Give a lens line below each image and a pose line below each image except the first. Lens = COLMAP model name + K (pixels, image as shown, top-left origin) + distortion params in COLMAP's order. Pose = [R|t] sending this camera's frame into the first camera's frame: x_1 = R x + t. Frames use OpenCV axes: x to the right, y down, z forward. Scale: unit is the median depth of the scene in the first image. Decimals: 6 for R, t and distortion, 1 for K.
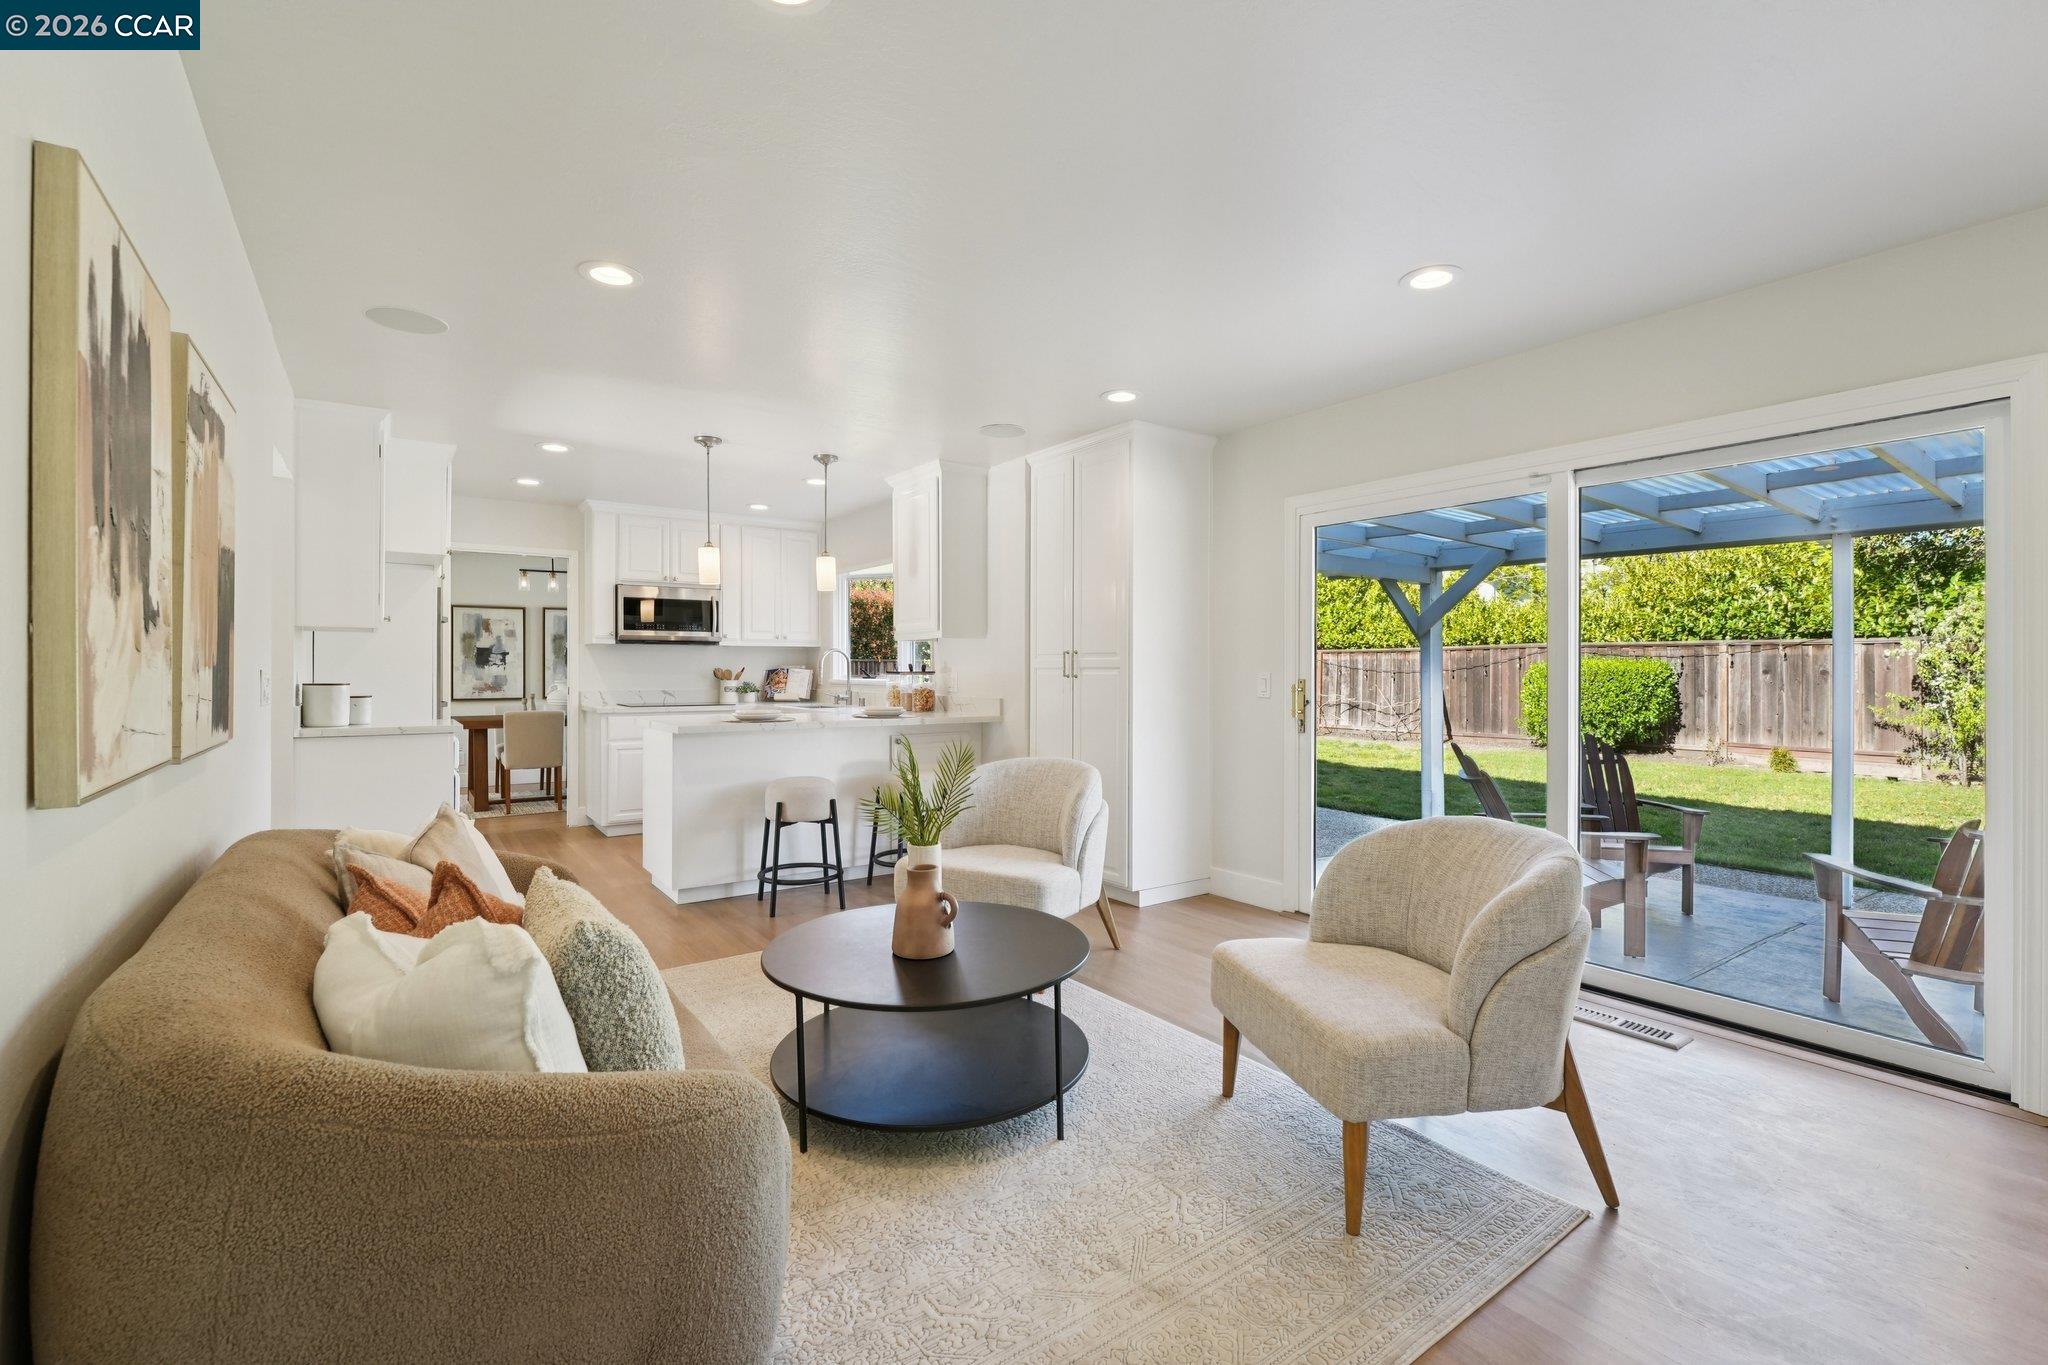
lens RADIAL K [[892.2, 0, 1013.4], [0, 892.2, 678.7], [0, 0, 1]] dist [0.001960, -0.000870]
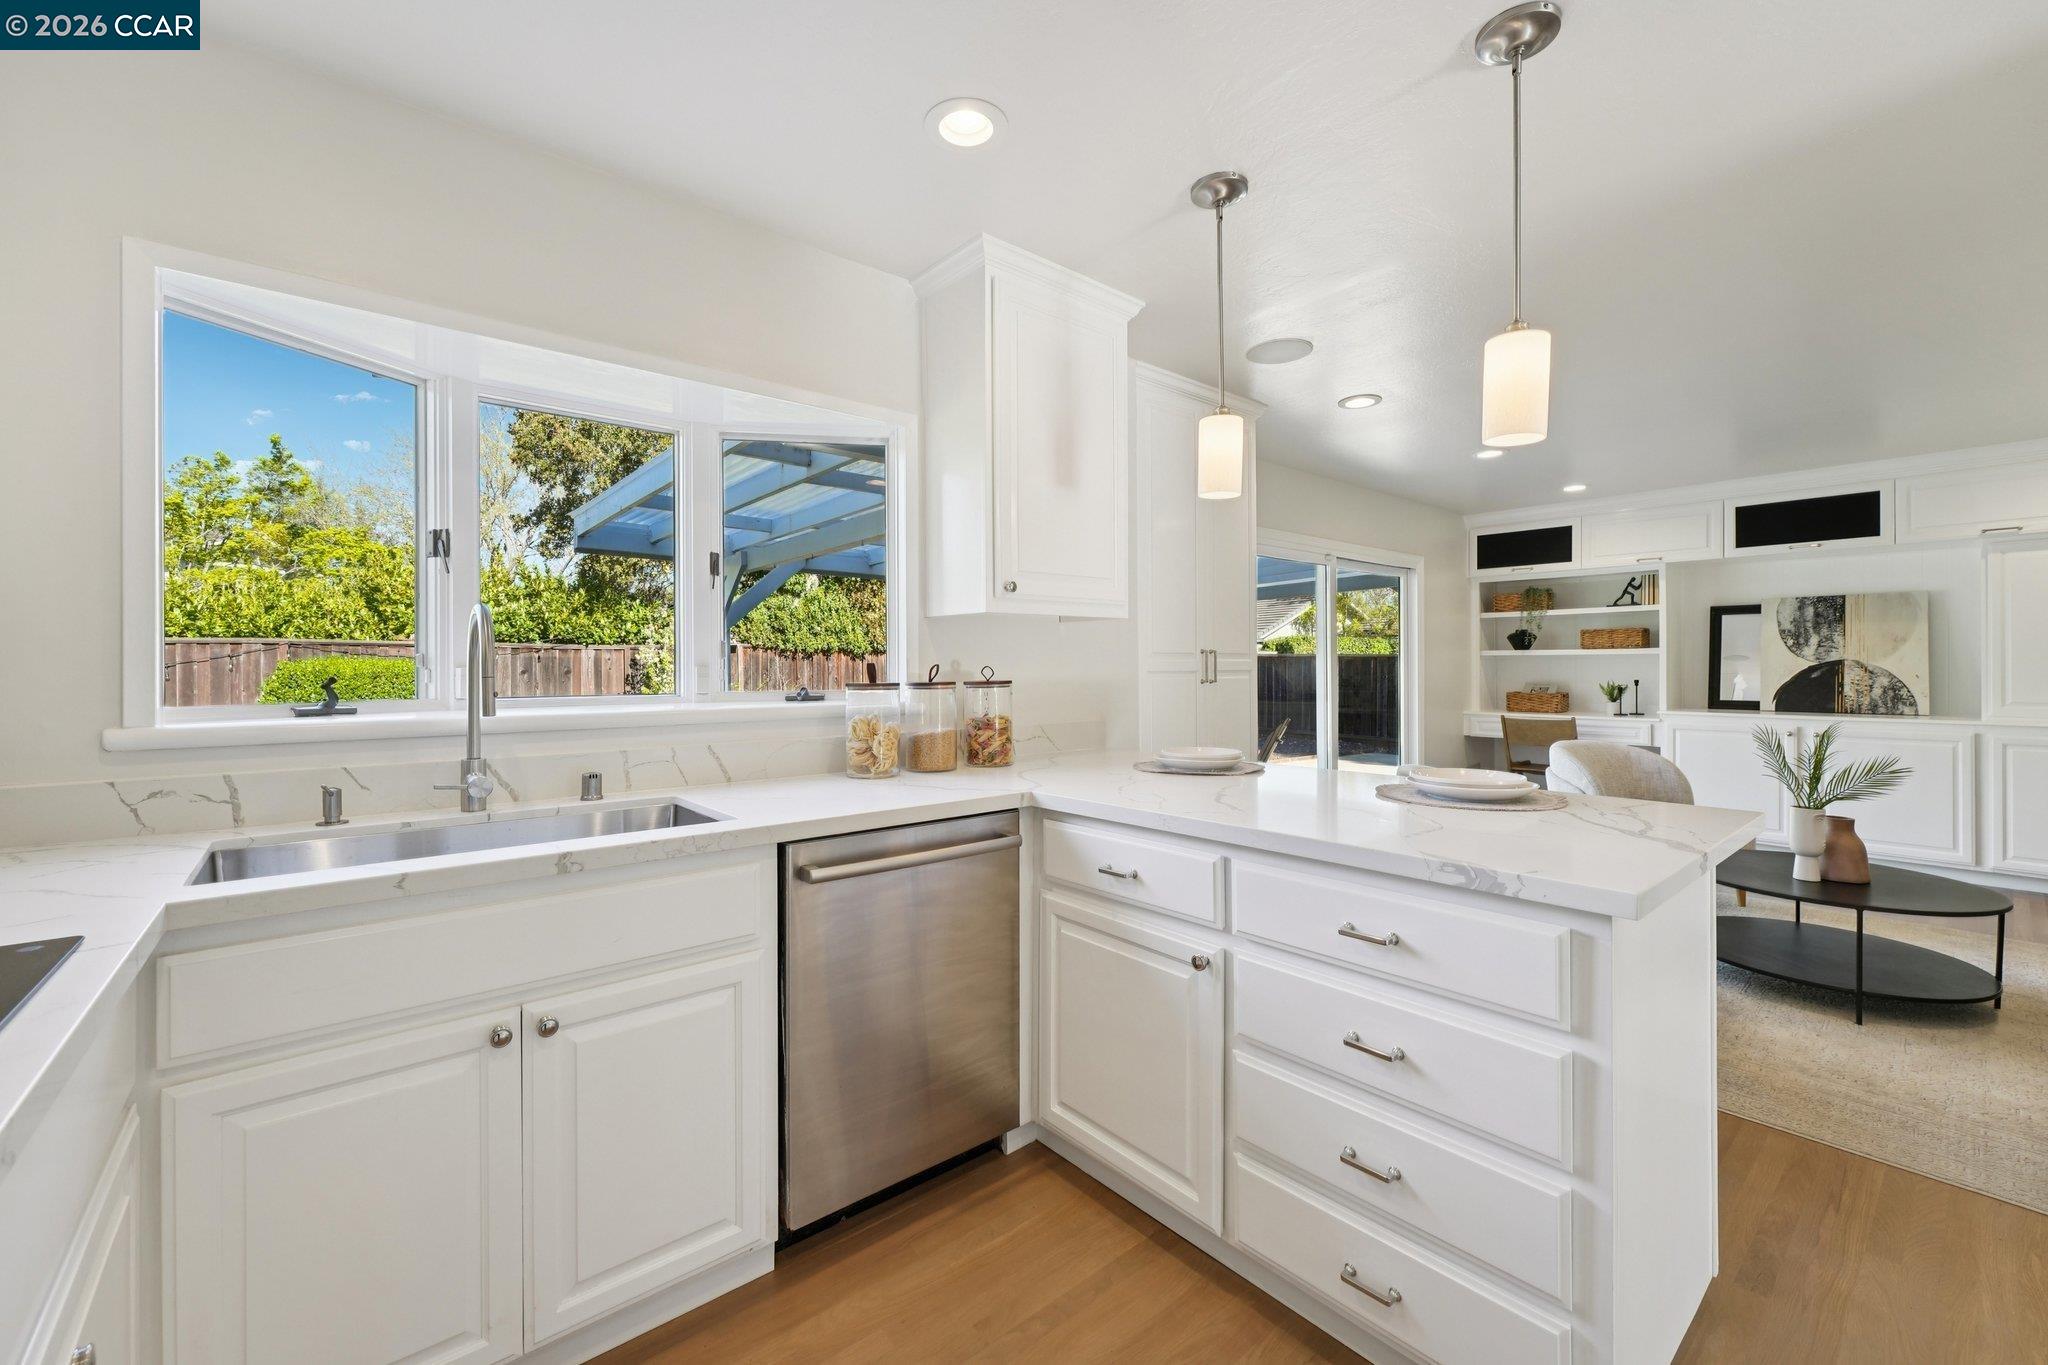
lens RADIAL K [[824.6, 0, 1012.7], [0, 824.6, 644.7], [0, 0, 1]] dist [0.000246, 0.000112]
pose [[-0.084735, 0.026909, 0.996040, -0.473826], [0.012675, 0.999583, -0.025927, -0.013768], [-0.996323, 0.010428, -0.085041, 0.887861]]
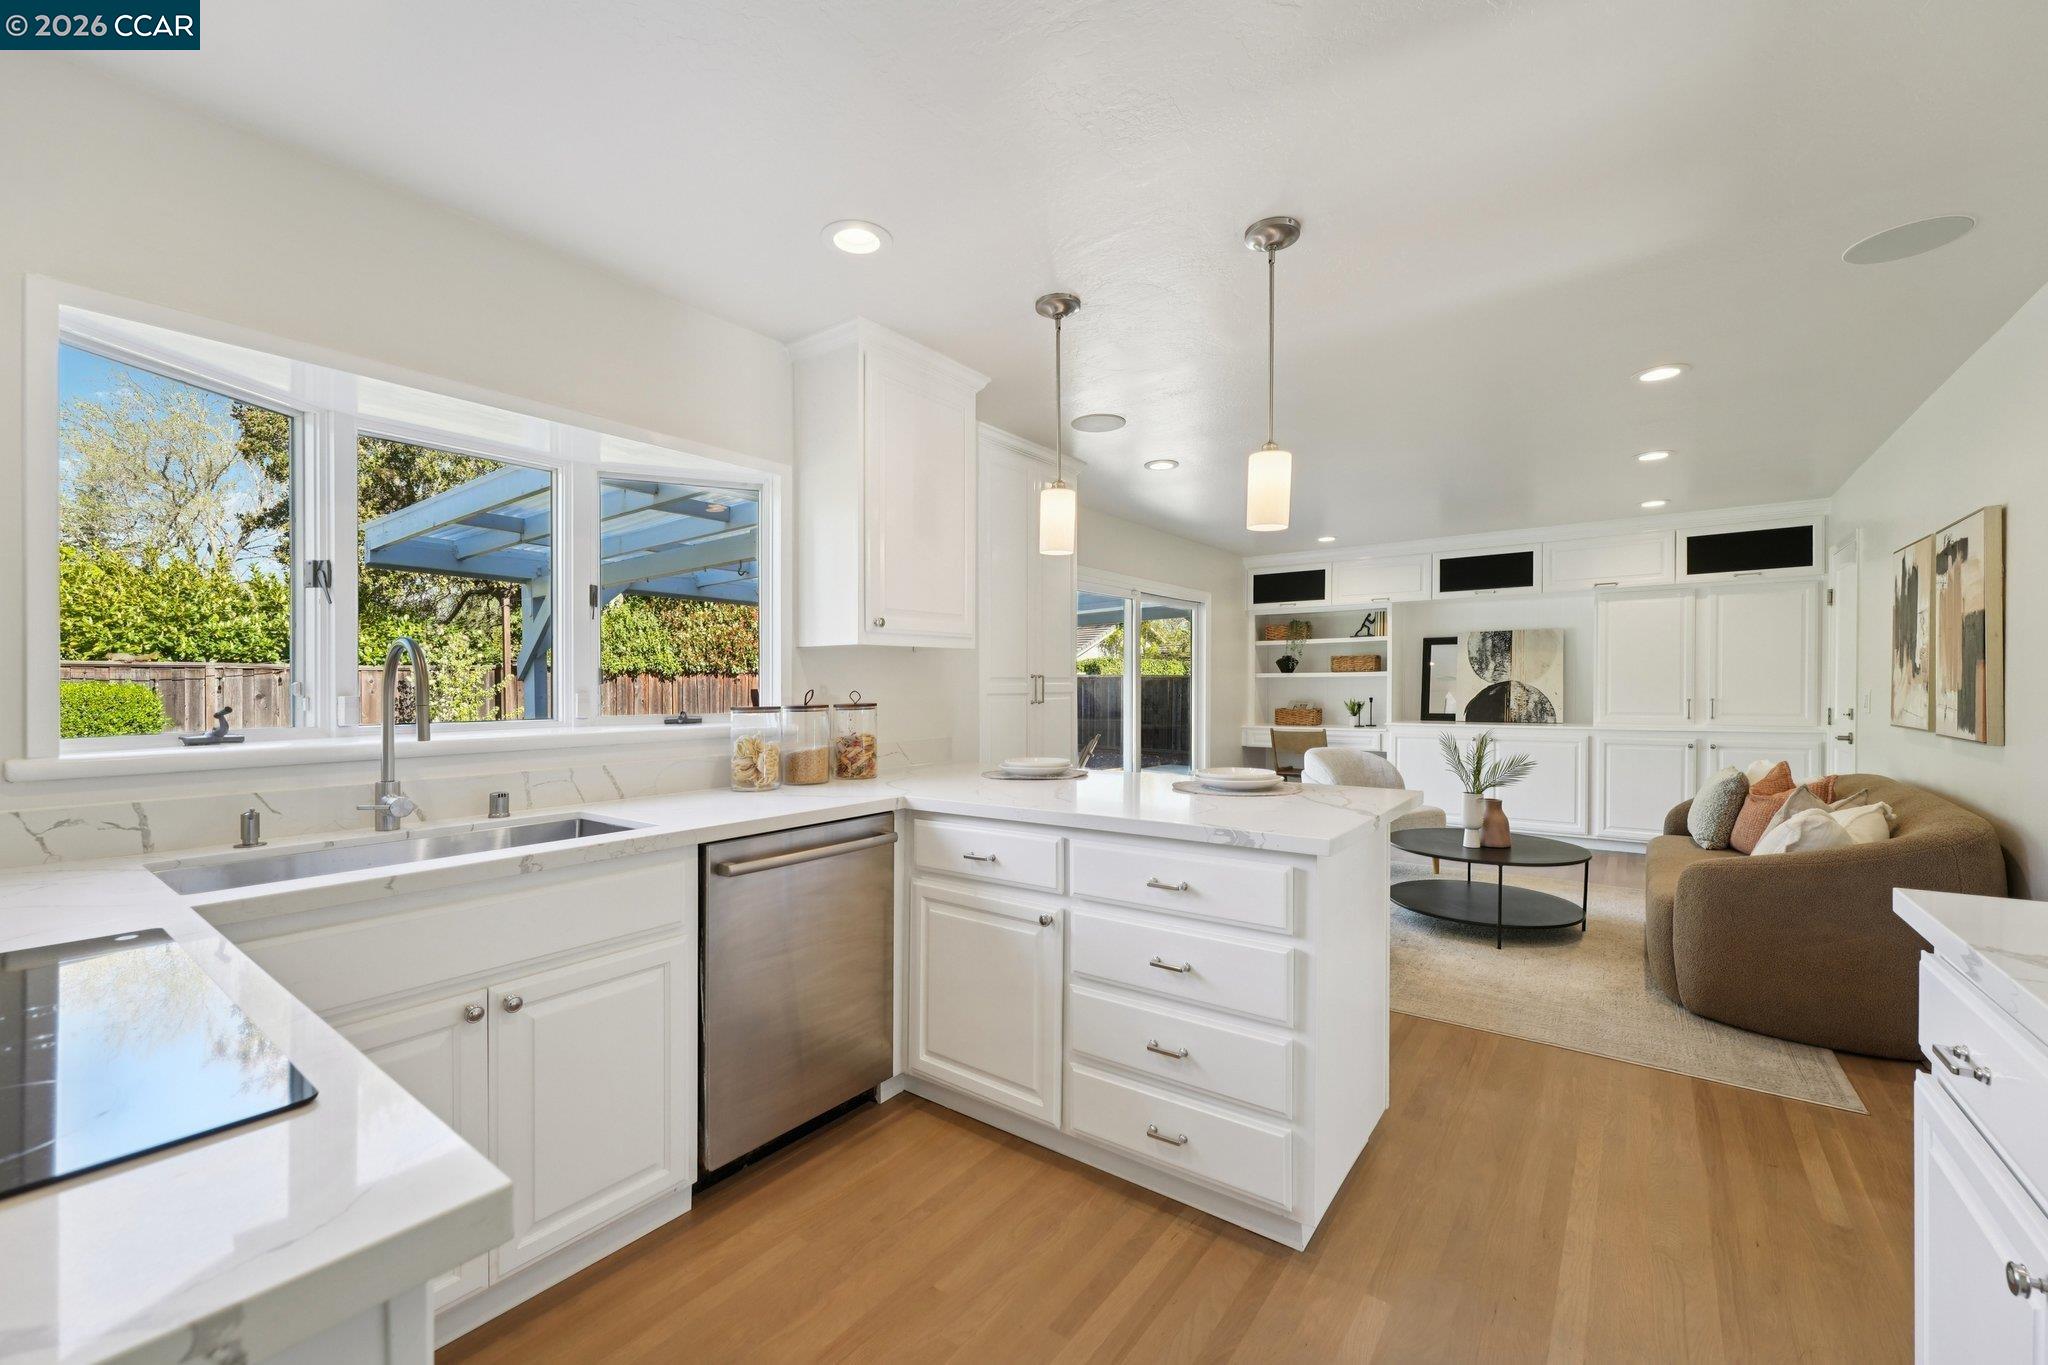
lens RADIAL K [[824.6, 0, 1019.7], [0, 824.6, 684.8], [0, 0, 1]] dist [0.000246, 0.000112]
pose [[-0.312167, 0.003379, 0.950021, -0.531911], [0.015954, 0.999871, 0.001685, -0.016468], [-0.949893, 0.015682, -0.312181, 0.920302]]
